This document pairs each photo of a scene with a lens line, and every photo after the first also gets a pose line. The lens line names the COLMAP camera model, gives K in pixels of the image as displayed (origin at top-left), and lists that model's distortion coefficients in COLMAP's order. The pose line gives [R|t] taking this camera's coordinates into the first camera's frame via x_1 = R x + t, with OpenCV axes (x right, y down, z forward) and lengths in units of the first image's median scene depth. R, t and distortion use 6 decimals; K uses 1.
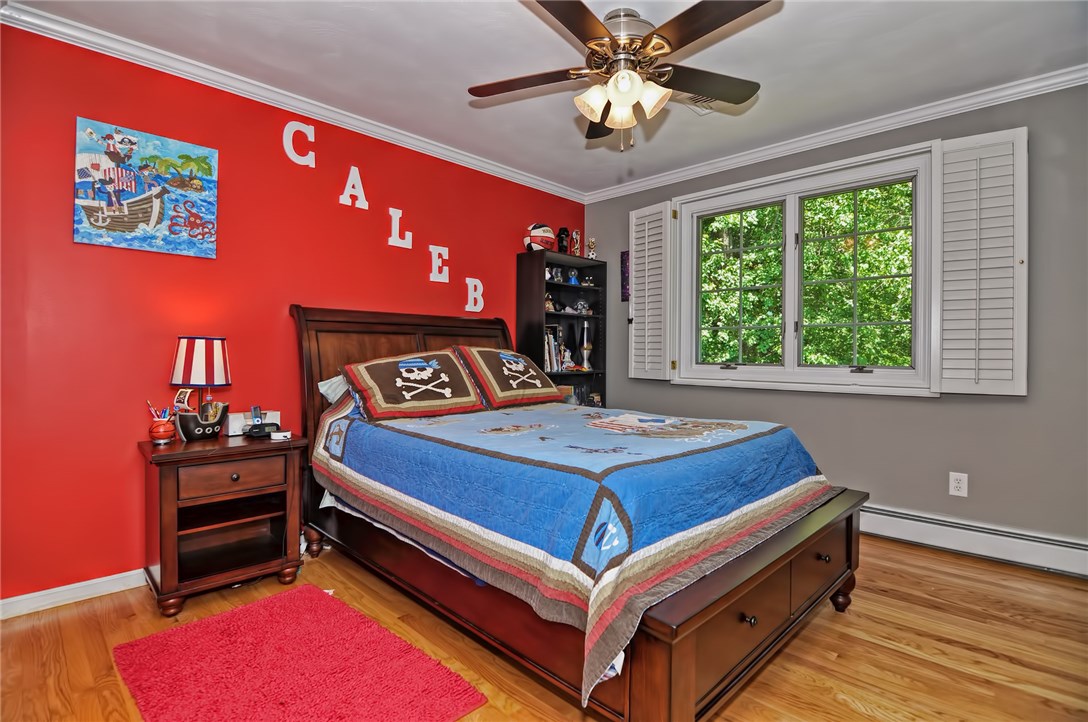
lens RADIAL K [[525.3, 0, 536.4], [0, 525.3, 356.9], [0, 0, 1]] dist [0.000240, -0.015396]
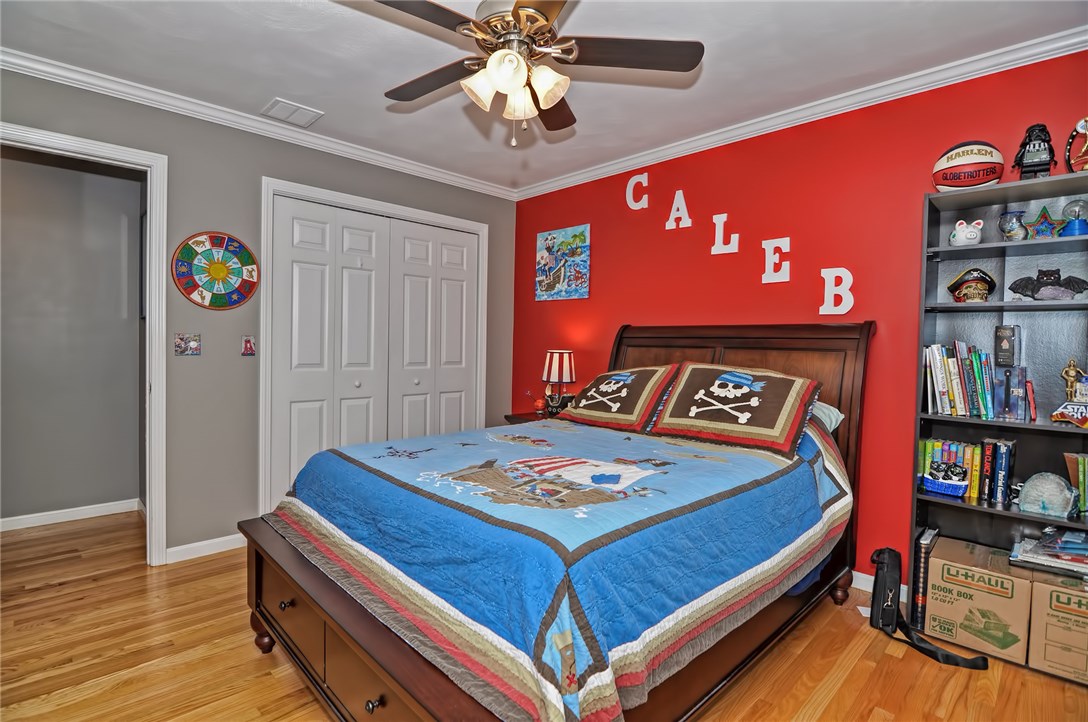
lens RADIAL K [[525.3, 0, 536.4], [0, 525.3, 356.9], [0, 0, 1]] dist [0.000240, -0.015396]
pose [[-0.018737, 0.021635, -0.999590, 0.872001], [-0.023254, 0.999486, 0.022069, -0.050004], [0.999554, 0.023658, -0.018224, 0.882086]]
